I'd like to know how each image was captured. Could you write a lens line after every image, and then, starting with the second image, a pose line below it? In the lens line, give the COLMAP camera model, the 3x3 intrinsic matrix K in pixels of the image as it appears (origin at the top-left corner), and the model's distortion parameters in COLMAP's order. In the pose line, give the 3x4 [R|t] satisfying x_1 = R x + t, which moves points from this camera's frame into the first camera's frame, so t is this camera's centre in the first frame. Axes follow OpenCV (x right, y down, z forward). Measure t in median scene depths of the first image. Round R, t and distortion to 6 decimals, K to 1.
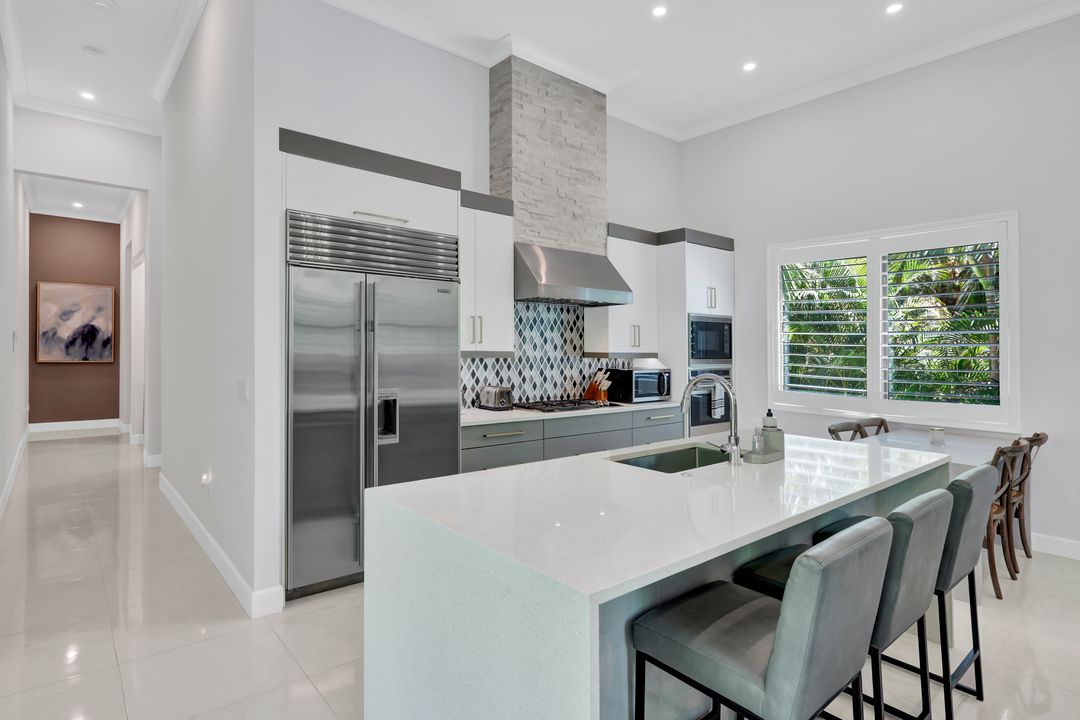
lens RADIAL K [[574.0, 0, 550.6], [0, 574.0, 340.1], [0, 0, 1]] dist [0.004340, 0.000068]
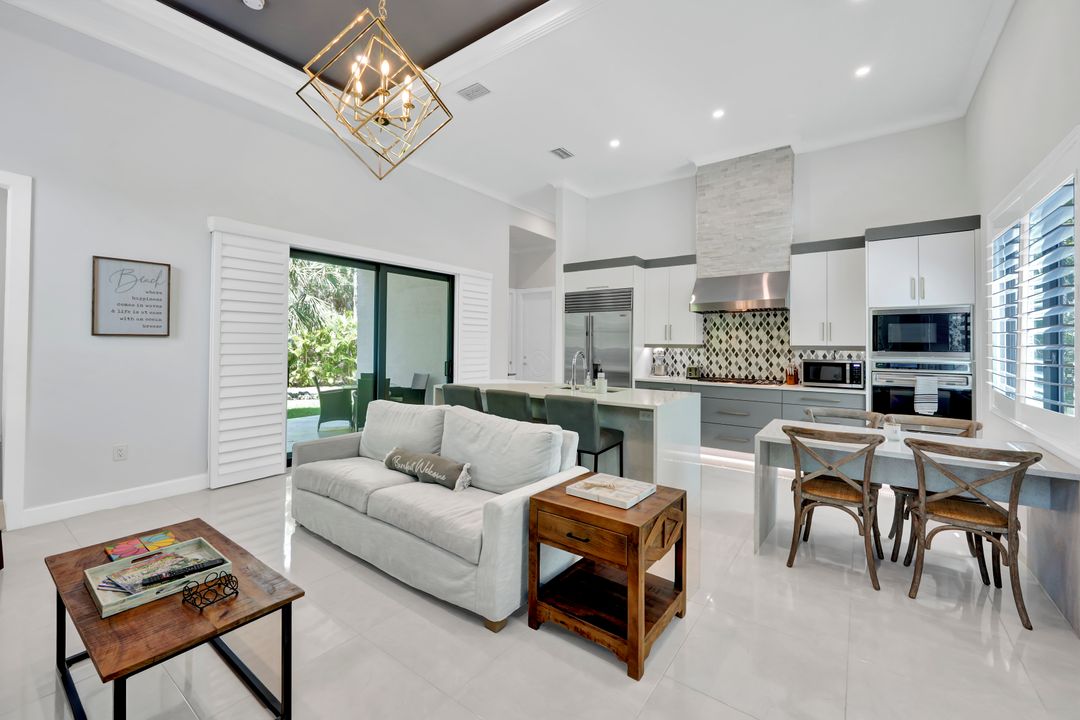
lens RADIAL K [[435.7, 0, 542.4], [0, 435.7, 346.1], [0, 0, 1]] dist [-0.001269, 0.000196]
pose [[0.237045, -0.008060, -0.971465, 0.910945], [0.008085, 0.999947, -0.006324, 0.024927], [0.971465, -0.006355, 0.237097, 0.225748]]
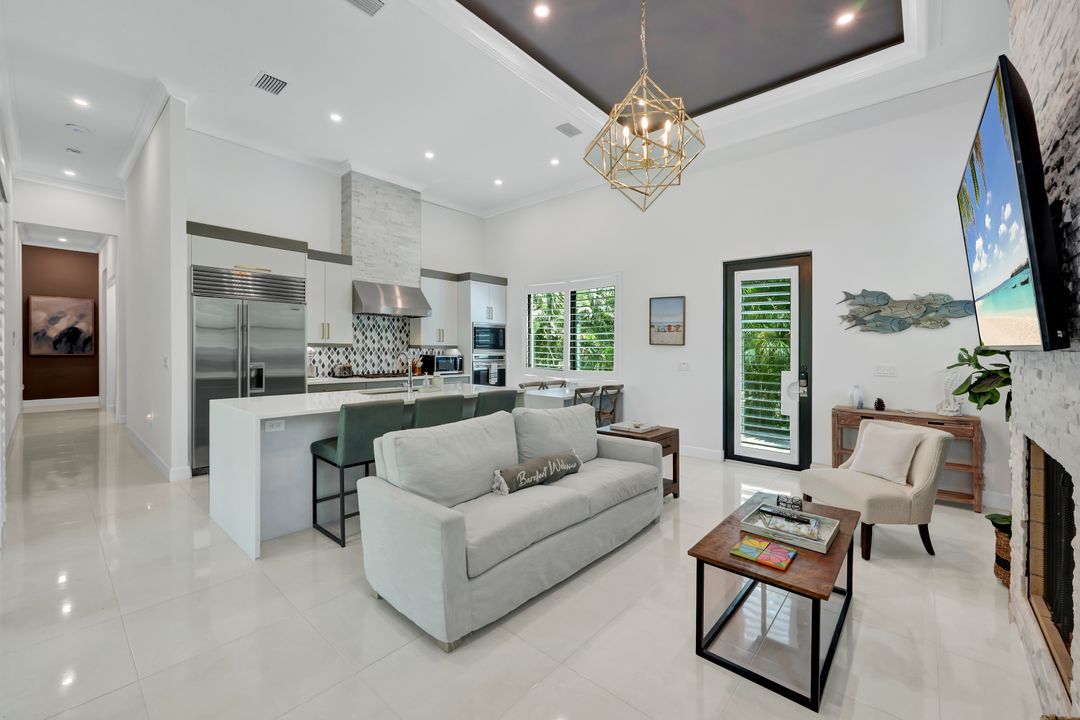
lens RADIAL K [[435.7, 0, 542.4], [0, 435.7, 346.1], [0, 0, 1]] dist [-0.001269, 0.000196]
pose [[0.989514, -0.000759, 0.144433, 0.267205], [-0.000765, 0.999945, 0.010496, 0.010735], [-0.144433, -0.010496, 0.989459, -0.323876]]
